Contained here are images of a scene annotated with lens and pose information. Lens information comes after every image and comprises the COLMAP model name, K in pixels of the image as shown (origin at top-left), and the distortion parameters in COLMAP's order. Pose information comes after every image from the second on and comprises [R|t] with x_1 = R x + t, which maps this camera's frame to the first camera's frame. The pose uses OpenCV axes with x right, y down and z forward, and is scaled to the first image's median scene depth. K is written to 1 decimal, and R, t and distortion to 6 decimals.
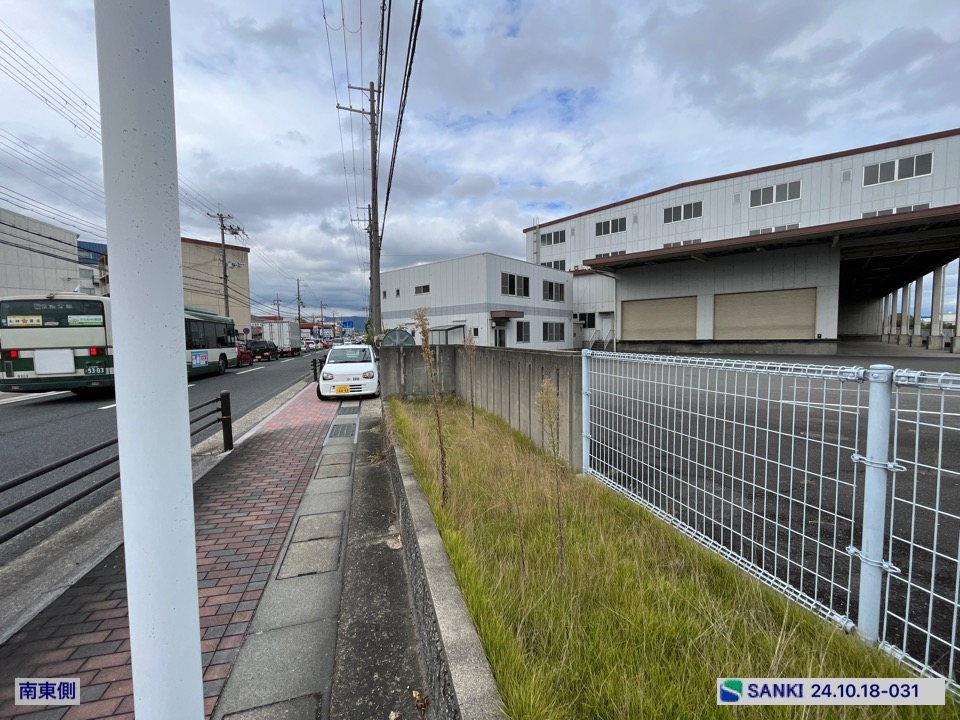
lens RADIAL K [[389.8, 0, 477.5], [0, 389.8, 361.2], [0, 0, 1]] dist [-0.003078, 0.000339]
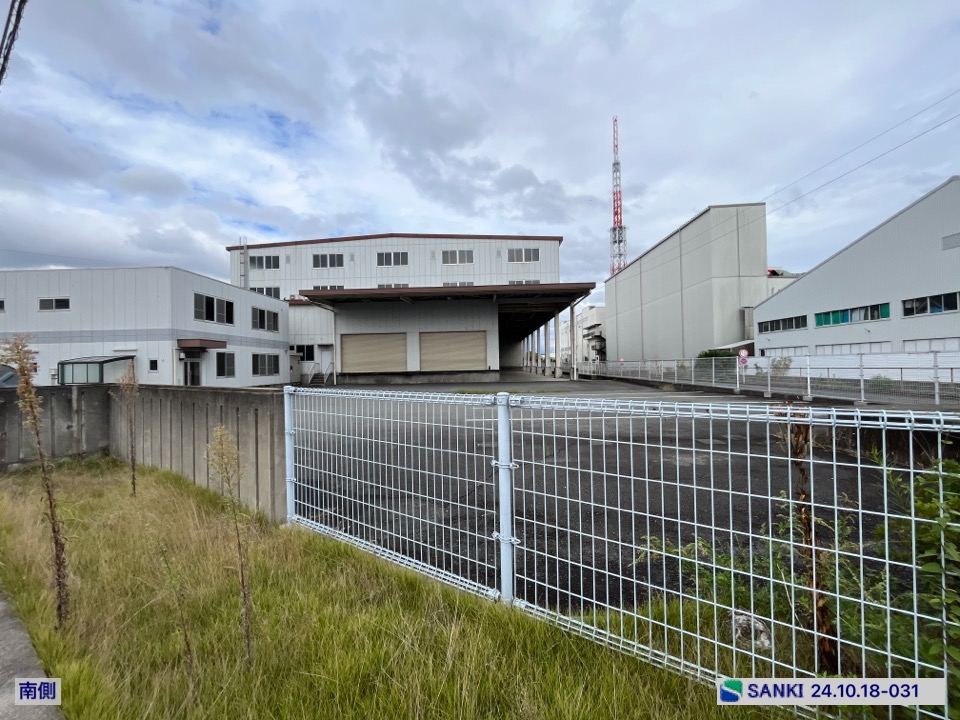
lens RADIAL K [[389.8, 0, 476.9], [0, 389.8, 360.0], [0, 0, 1]] dist [-0.003078, 0.000339]
pose [[0.774401, 0.006123, 0.632665, 0.003349], [0.048469, 0.996441, -0.068970, -0.000593], [-0.630835, 0.084075, 0.771348, -0.001048]]
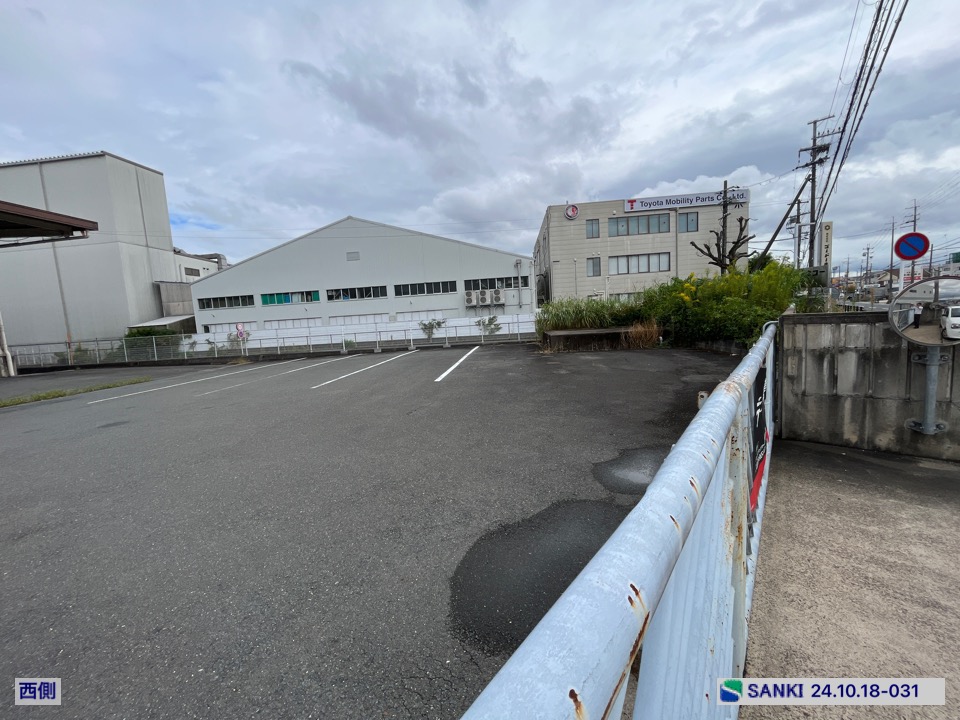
lens RADIAL K [[389.8, 0, 476.1], [0, 389.8, 359.5], [0, 0, 1]] dist [-0.003078, 0.000339]
pose [[-0.579909, -0.037134, 0.813834, -0.058870], [0.118089, 0.984579, 0.129071, -0.025001], [-0.806077, 0.170954, -0.566581, 0.397289]]
